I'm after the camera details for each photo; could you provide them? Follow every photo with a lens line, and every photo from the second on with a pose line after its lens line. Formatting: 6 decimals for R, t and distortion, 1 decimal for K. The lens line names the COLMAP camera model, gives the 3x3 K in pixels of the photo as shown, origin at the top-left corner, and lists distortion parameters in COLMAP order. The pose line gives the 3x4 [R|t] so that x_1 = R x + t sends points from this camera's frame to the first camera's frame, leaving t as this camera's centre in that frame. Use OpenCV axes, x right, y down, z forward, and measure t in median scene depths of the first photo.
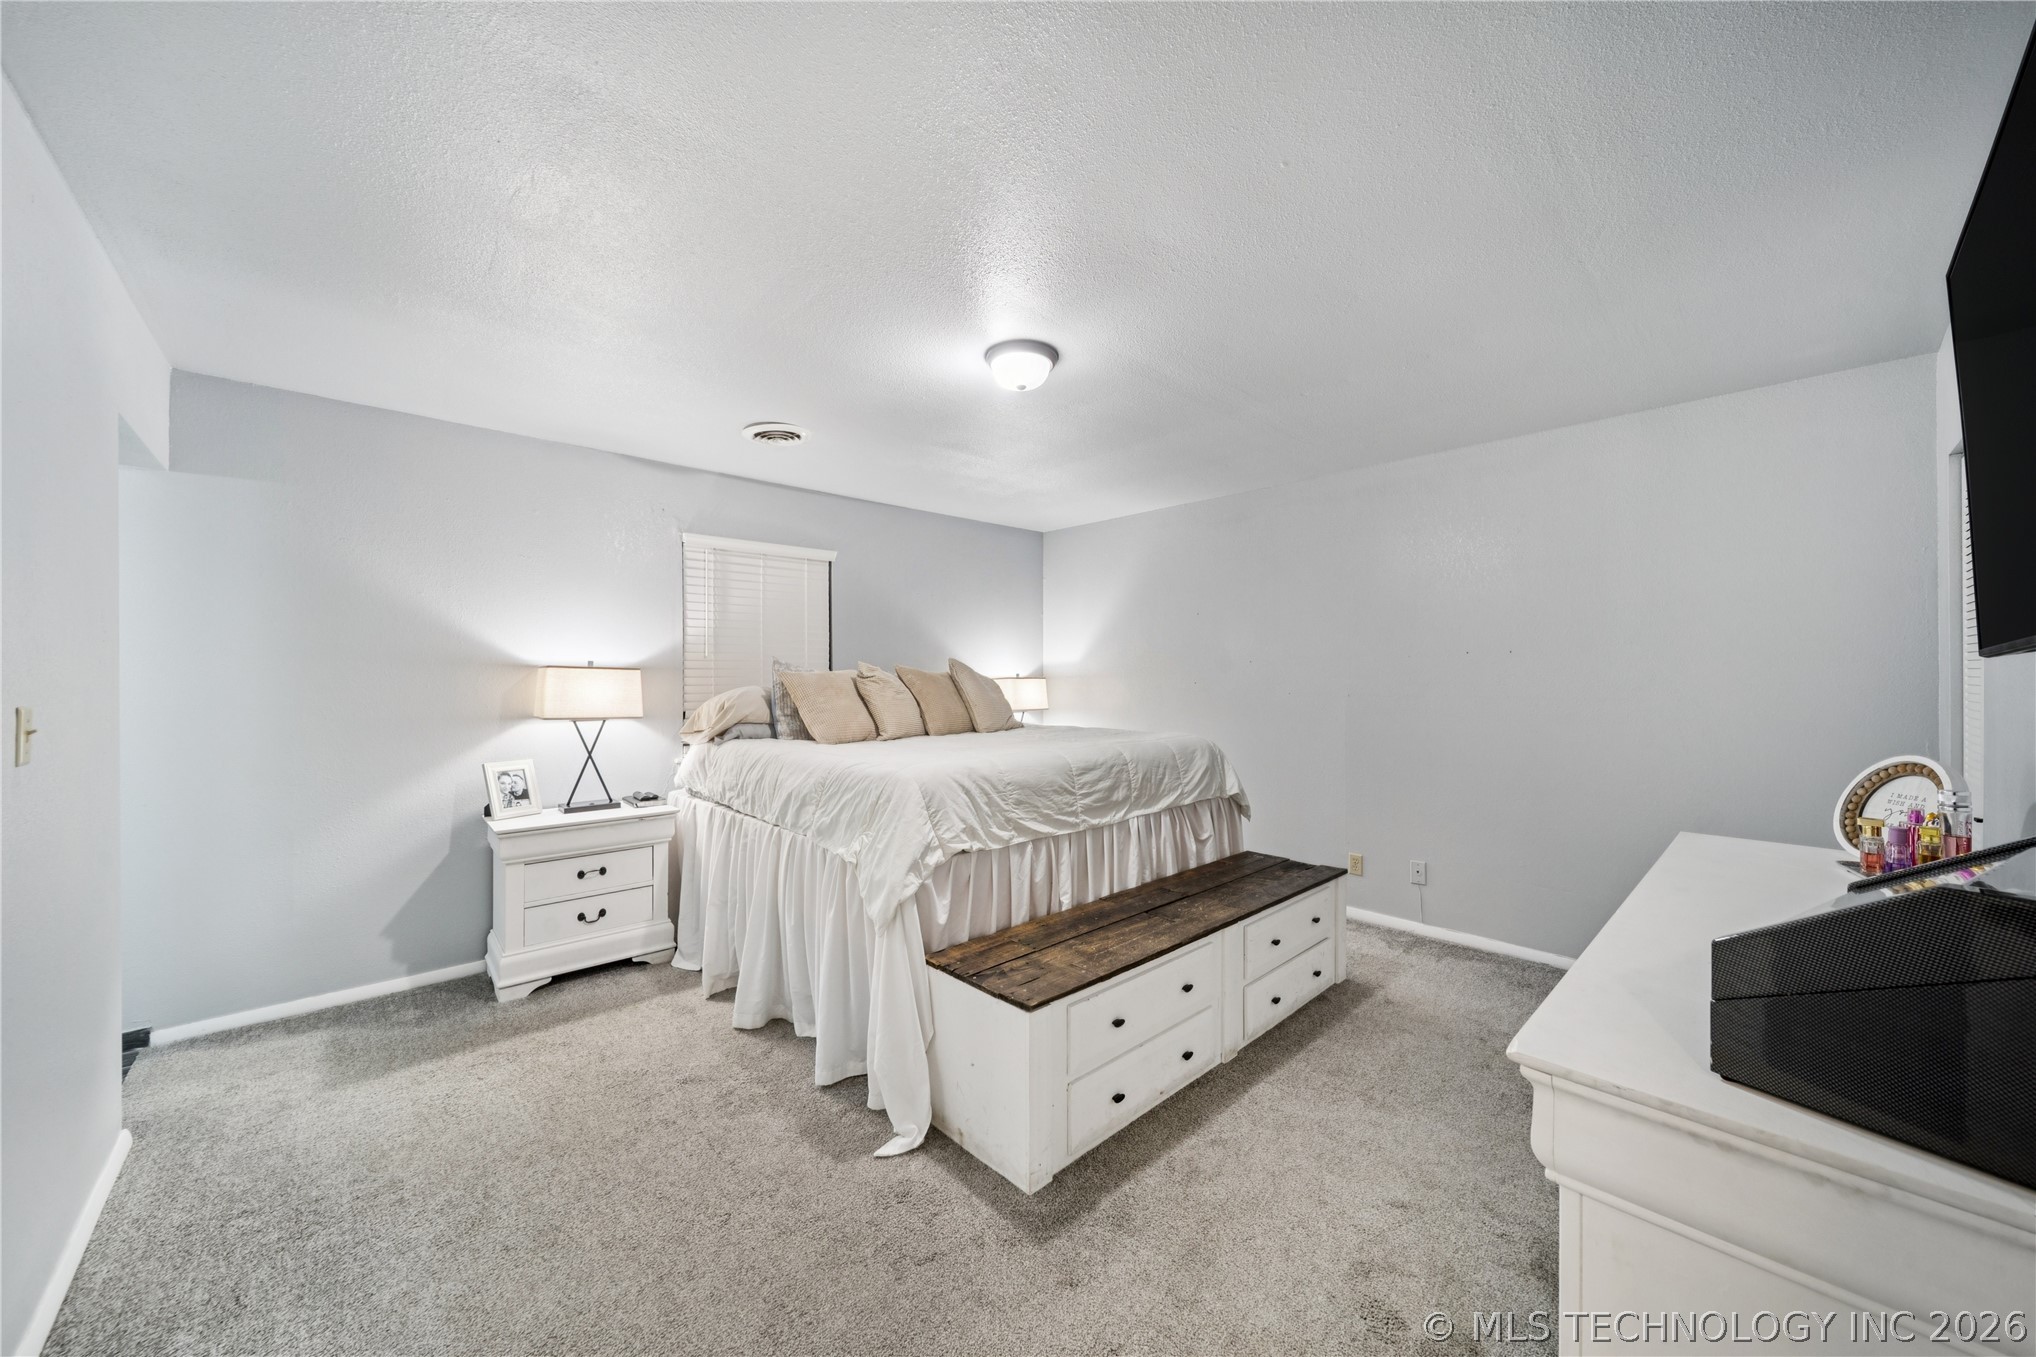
lens RADIAL K [[716.3, 0, 1018.6], [0, 716.3, 681.4], [0, 0, 1]] dist [0.000901, -0.002360]
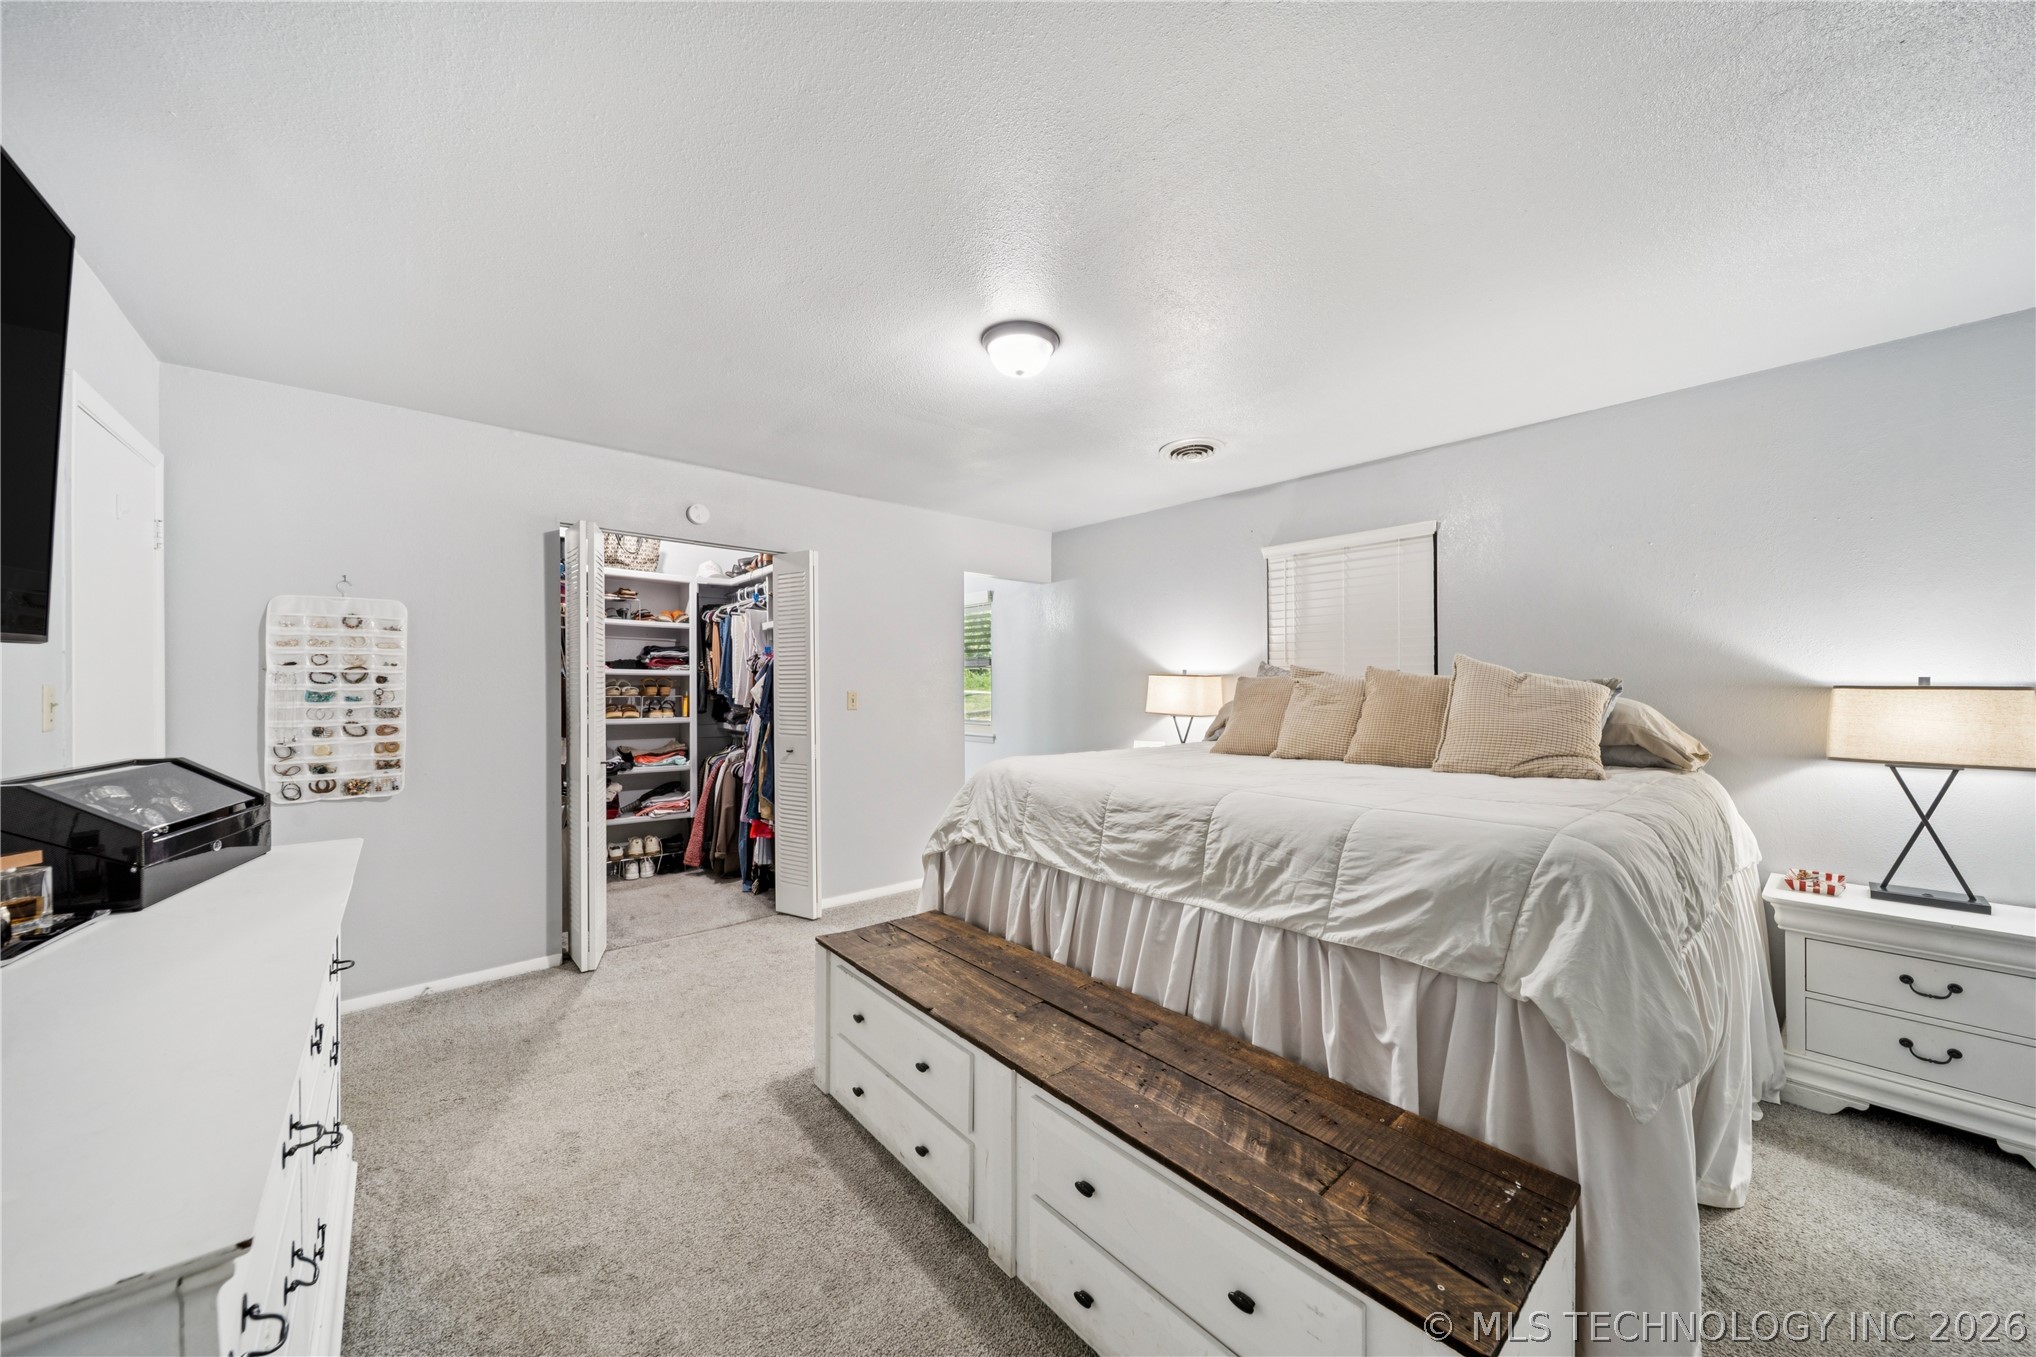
lens RADIAL K [[716.3, 0, 1018.6], [0, 716.3, 681.4], [0, 0, 1]] dist [0.000901, -0.002360]
pose [[-0.044622, -0.013454, -0.998913, 0.859516], [-0.020555, 0.999710, -0.012546, 0.005060], [0.998792, 0.019973, -0.044886, 0.942812]]
